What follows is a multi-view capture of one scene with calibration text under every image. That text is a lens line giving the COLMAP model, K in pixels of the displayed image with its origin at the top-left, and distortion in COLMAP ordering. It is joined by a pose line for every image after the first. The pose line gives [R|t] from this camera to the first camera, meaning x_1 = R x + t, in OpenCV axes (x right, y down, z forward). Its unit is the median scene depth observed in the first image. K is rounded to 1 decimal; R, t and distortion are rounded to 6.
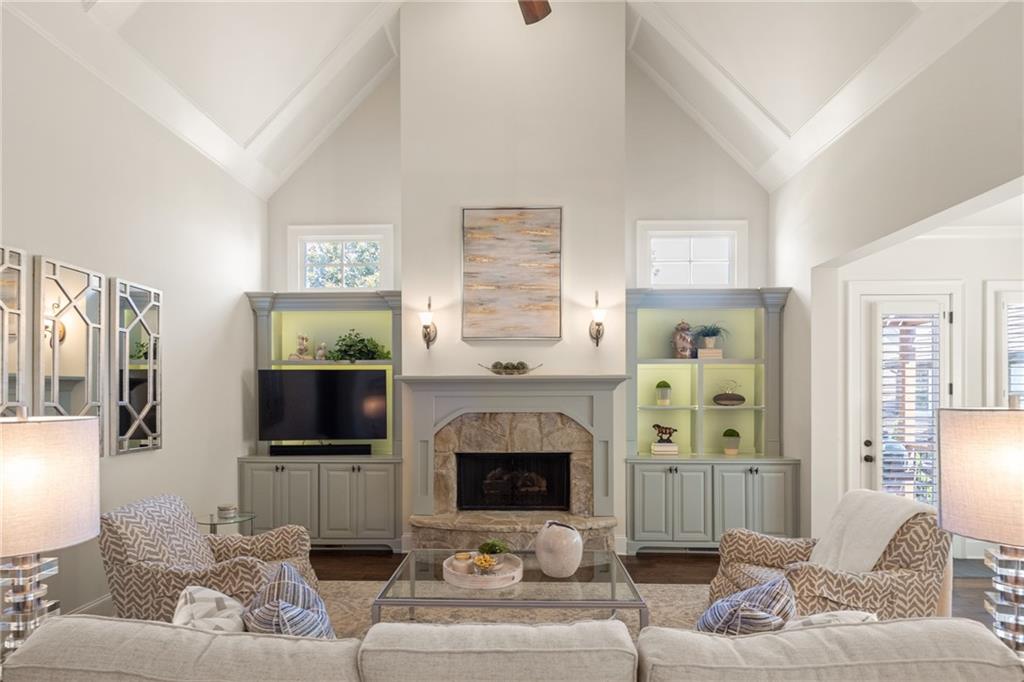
lens RADIAL K [[528.3, 0, 498.0], [0, 528.3, 397.7], [0, 0, 1]] dist [0.001999, 0.000539]
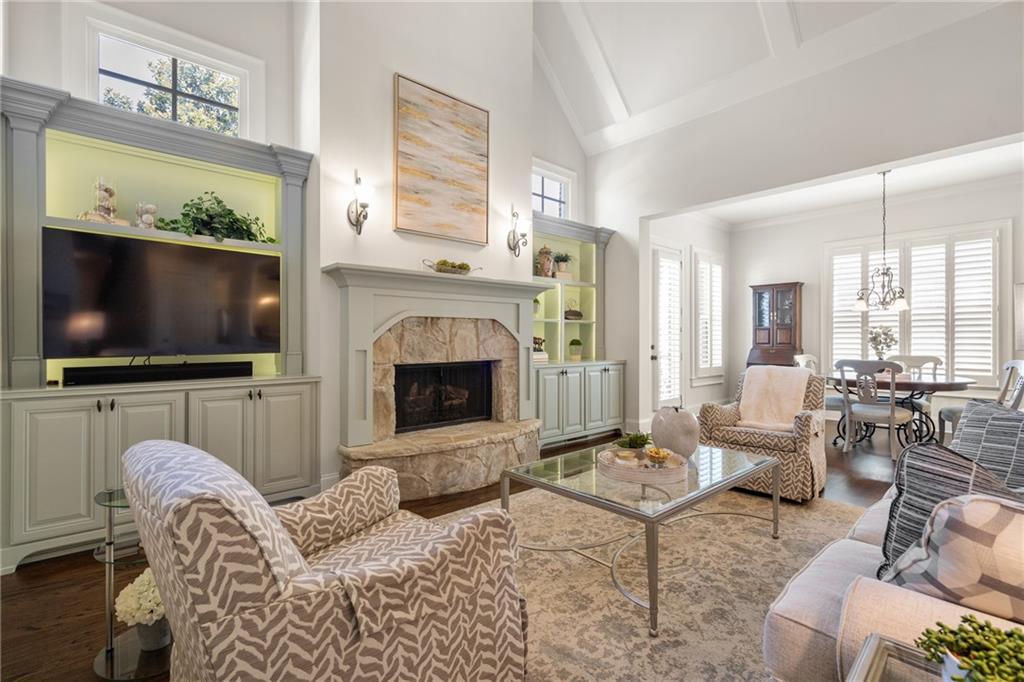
lens RADIAL K [[471.0, 0, 509.3], [0, 471.0, 335.6], [0, 0, 1]] dist [-0.002839, 0.000097]
pose [[0.723899, 0.004839, 0.689889, -0.460818], [0.000871, 0.999968, -0.007928, 0.064978], [-0.689906, 0.006339, 0.723872, 0.344278]]
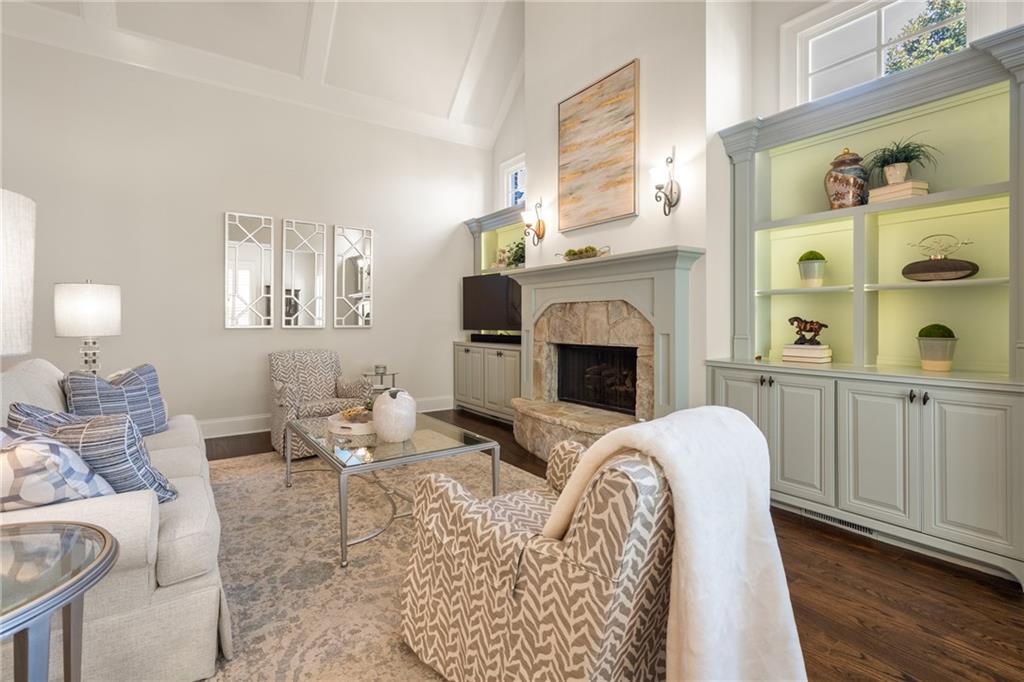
lens RADIAL K [[473.8, 0, 511.3], [0, 473.8, 317.9], [0, 0, 1]] dist [-0.001556, 0.000129]
pose [[0.601817, -0.004288, -0.798623, 0.617119], [-0.001860, 0.999975, -0.006771, 0.062267], [0.798632, 0.005561, 0.601794, 0.387308]]
